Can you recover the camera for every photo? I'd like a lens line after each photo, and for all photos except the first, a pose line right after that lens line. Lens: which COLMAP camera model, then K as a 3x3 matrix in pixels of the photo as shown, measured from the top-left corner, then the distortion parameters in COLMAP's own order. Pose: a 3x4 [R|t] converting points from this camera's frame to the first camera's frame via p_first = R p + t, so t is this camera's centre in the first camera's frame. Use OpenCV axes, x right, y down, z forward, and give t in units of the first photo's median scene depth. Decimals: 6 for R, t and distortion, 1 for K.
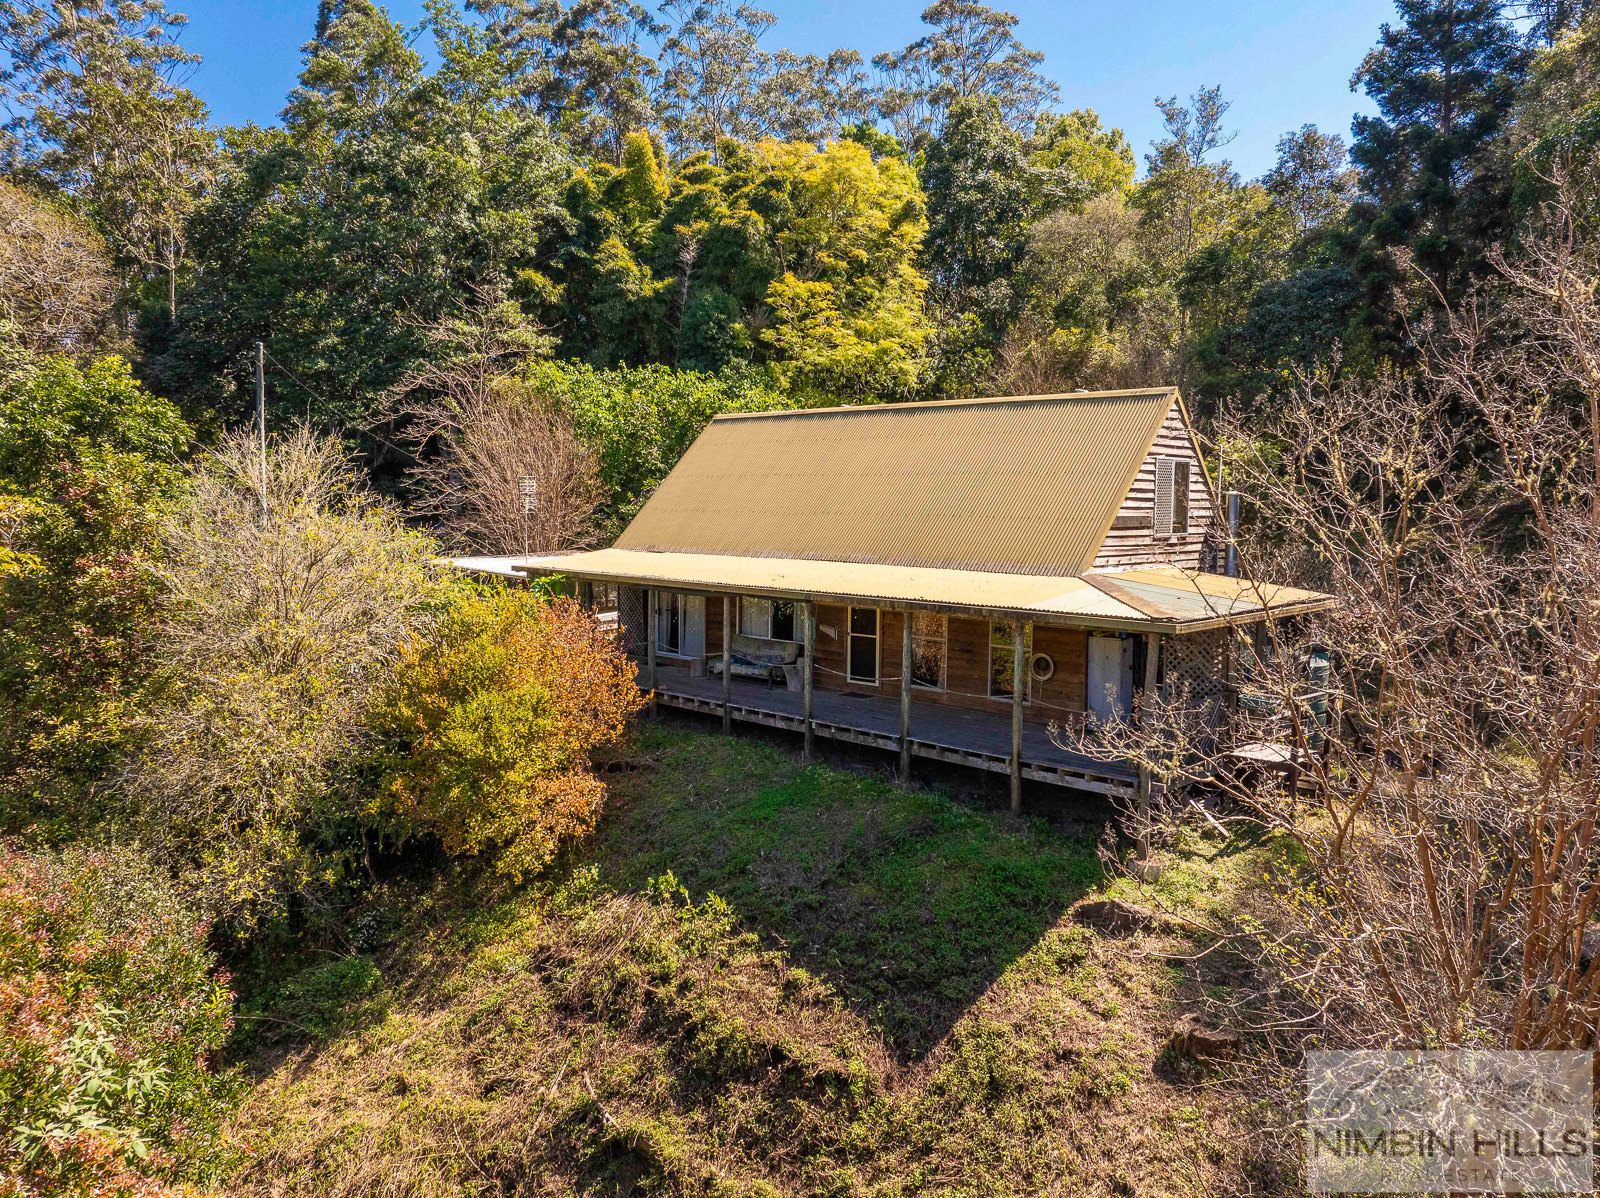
lens RADIAL K [[1114.7, 0, 803.3], [0, 1114.7, 595.0], [0, 0, 1]] dist [-0.045739, 0.009351]
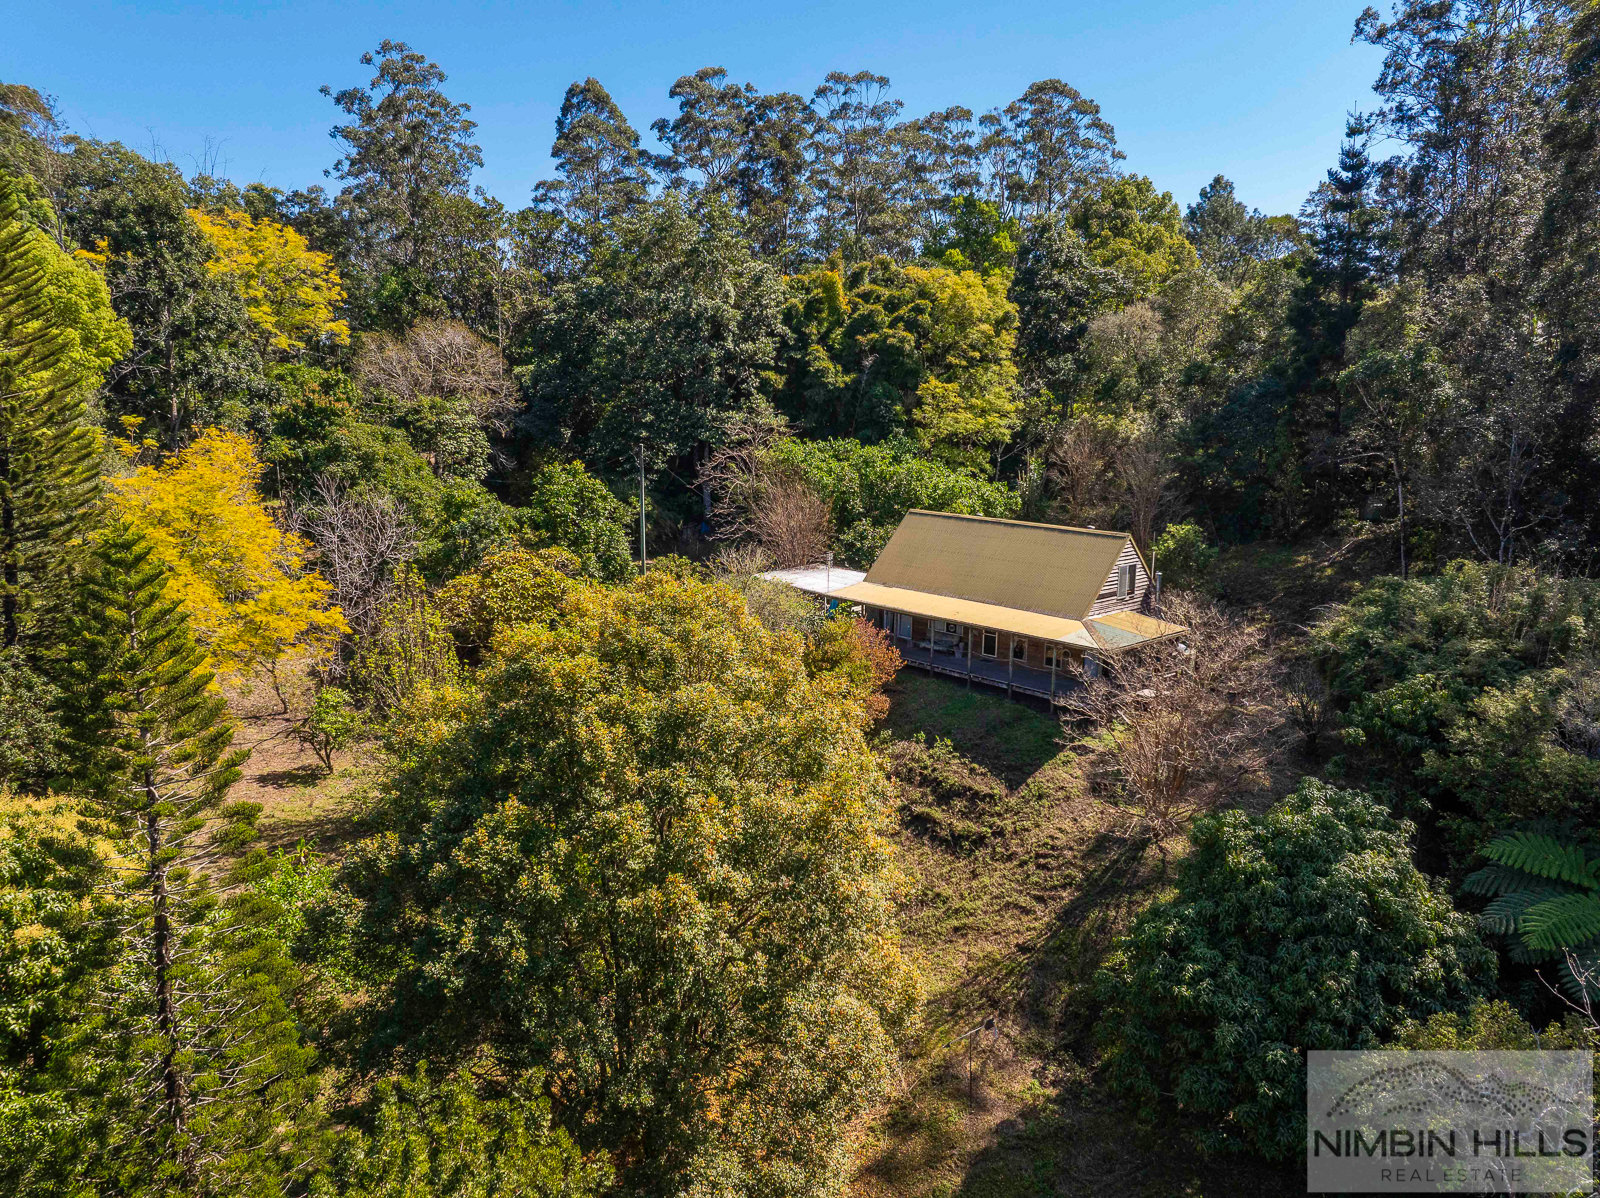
lens RADIAL K [[1114.7, 0, 805.2], [0, 1114.7, 600.5], [0, 0, 1]] dist [-0.045739, 0.009351]
pose [[0.998059, 0.014902, -0.060459, -0.203082], [-0.008718, 0.994820, 0.101274, -0.282895], [0.061655, -0.100551, 0.993020, -1.387527]]
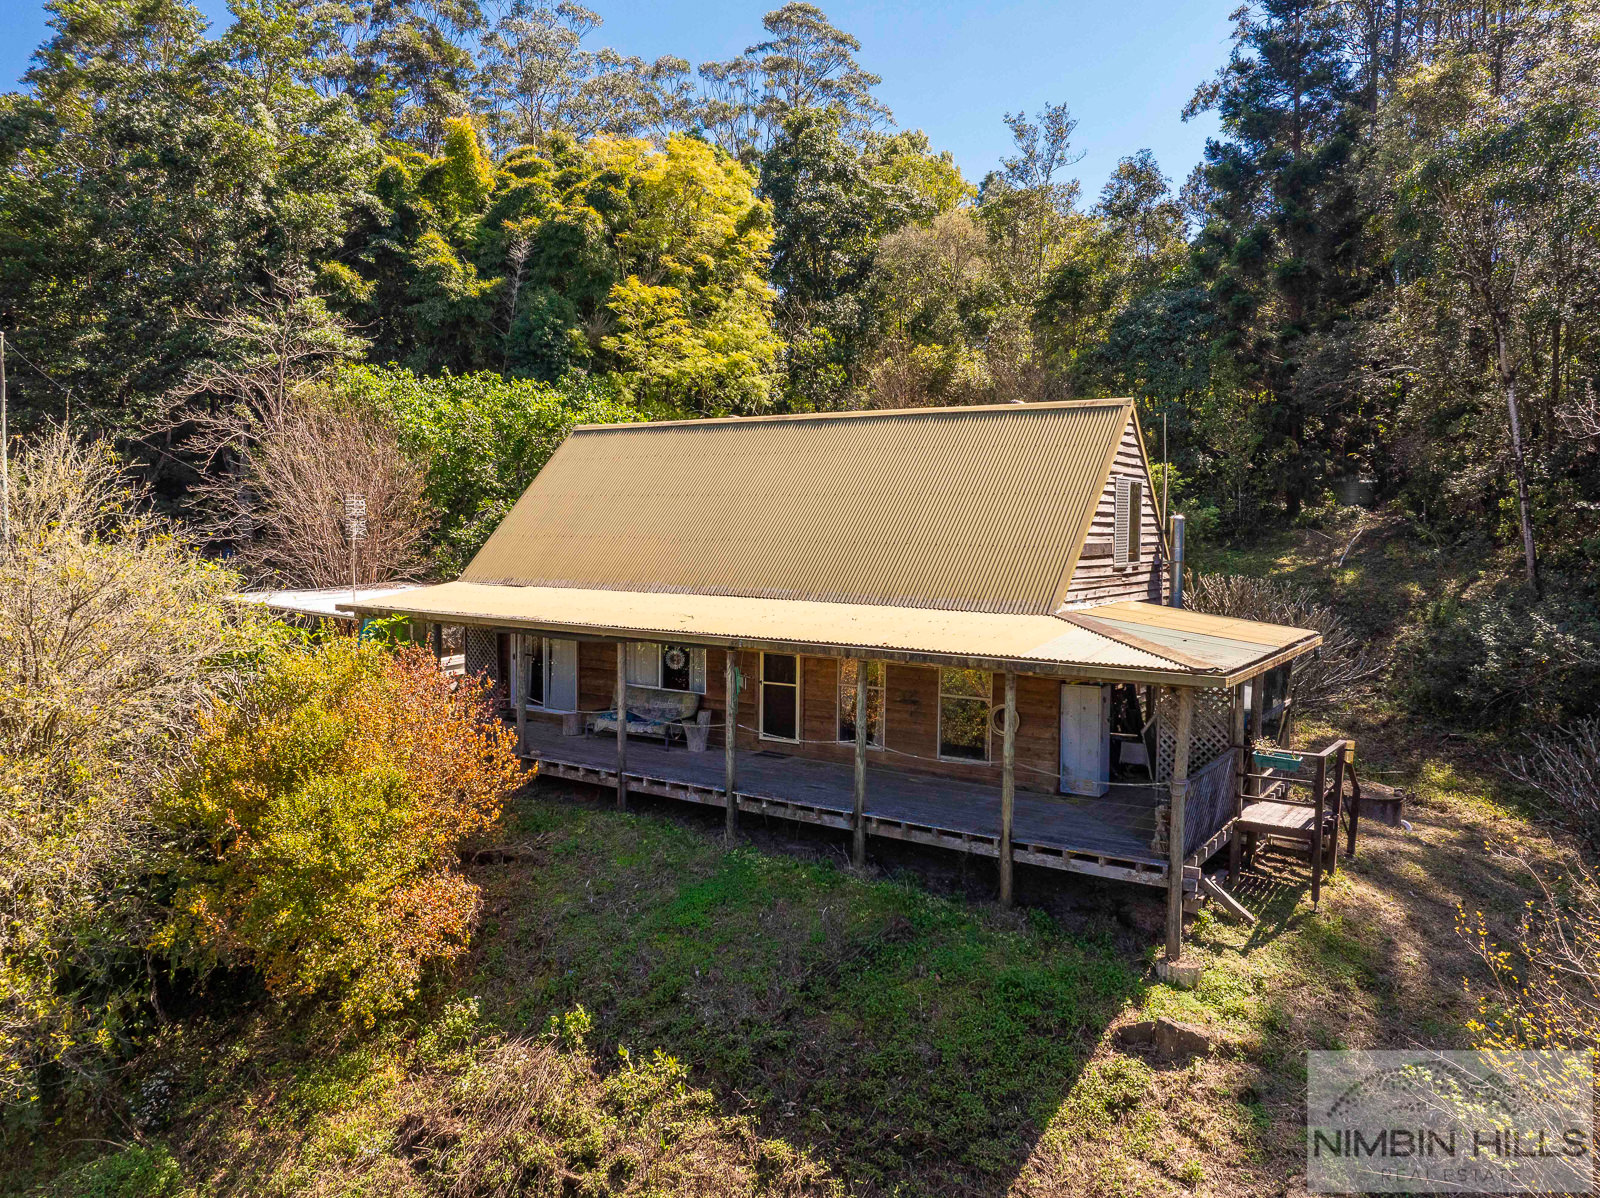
lens RADIAL K [[1114.7, 0, 799.4], [0, 1114.7, 596.7], [0, 0, 1]] dist [-0.045739, 0.009351]
pose [[0.985046, -0.009965, 0.172001, -0.082246], [0.013248, 0.999751, -0.017948, -0.016127], [-0.171780, 0.019958, 0.984933, 0.174318]]
